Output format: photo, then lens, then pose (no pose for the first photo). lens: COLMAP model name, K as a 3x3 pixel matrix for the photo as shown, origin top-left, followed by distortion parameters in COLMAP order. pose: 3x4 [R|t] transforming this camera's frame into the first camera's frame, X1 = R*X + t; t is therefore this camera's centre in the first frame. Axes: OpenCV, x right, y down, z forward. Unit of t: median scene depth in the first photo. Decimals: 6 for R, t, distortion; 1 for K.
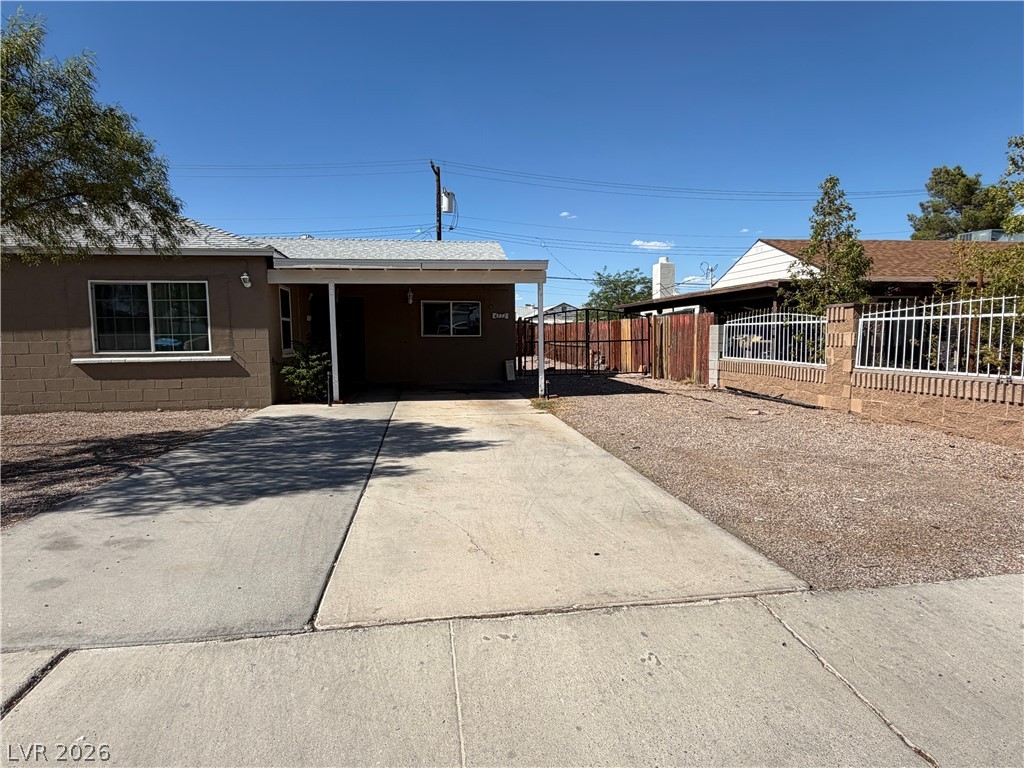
lens RADIAL K [[593.8, 0, 513.1], [0, 593.8, 383.6], [0, 0, 1]] dist [0.006610, -0.002566]
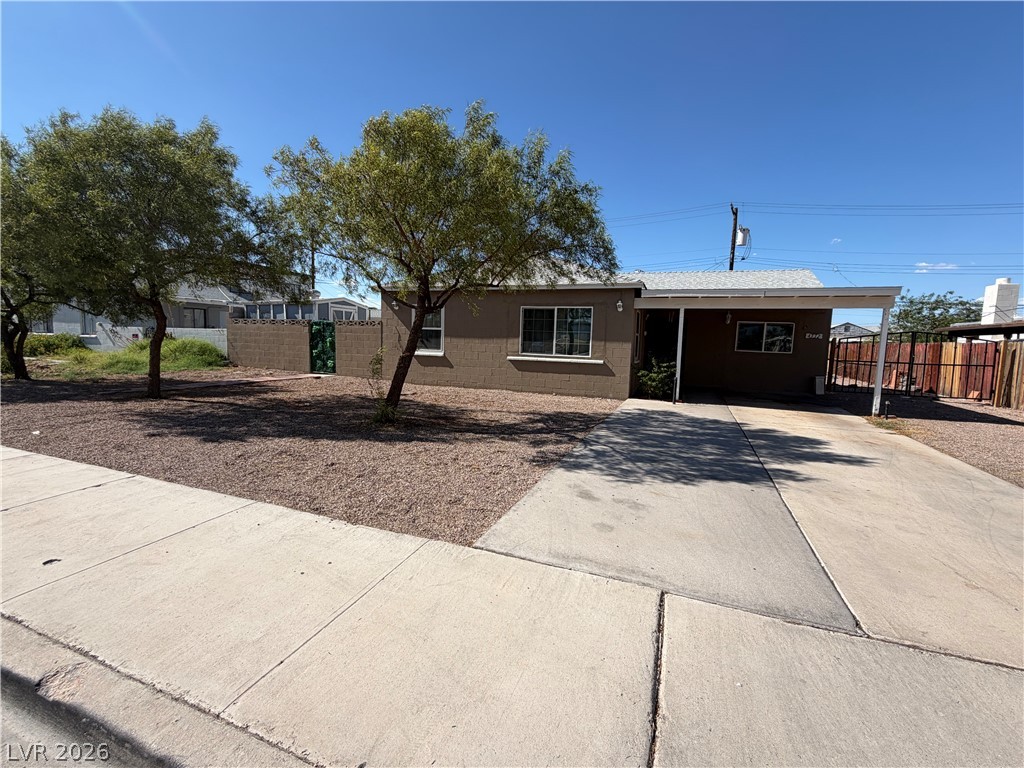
lens RADIAL K [[446.0, 0, 512.0], [0, 446.0, 385.9], [0, 0, 1]] dist [0.001293, -0.000478]
pose [[0.866459, 0.088322, -0.491373, -0.139431], [-0.080976, 0.996057, 0.036249, -0.007639], [0.492637, 0.008381, 0.870195, -0.015649]]
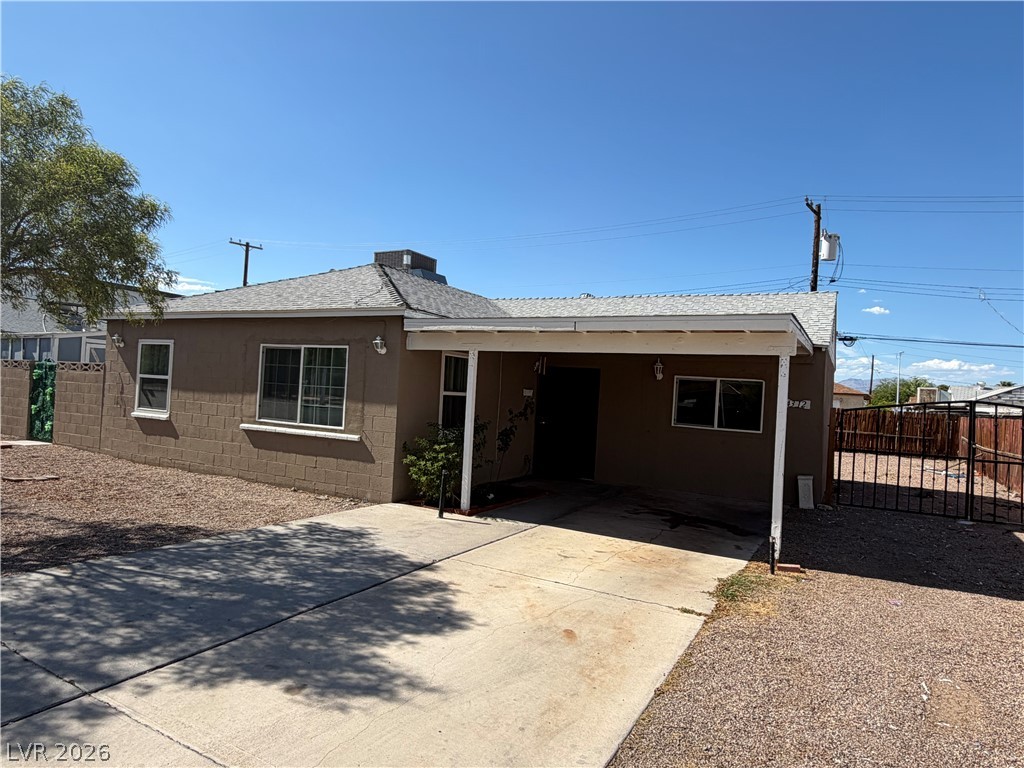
lens RADIAL K [[635.6, 0, 513.2], [0, 635.6, 385.6], [0, 0, 1]] dist [0.003692, 0.000435]
pose [[0.795487, 0.047126, -0.604135, 0.222819], [-0.113534, 0.990907, -0.072198, -0.074902], [0.595240, 0.126022, 0.793604, 0.413863]]
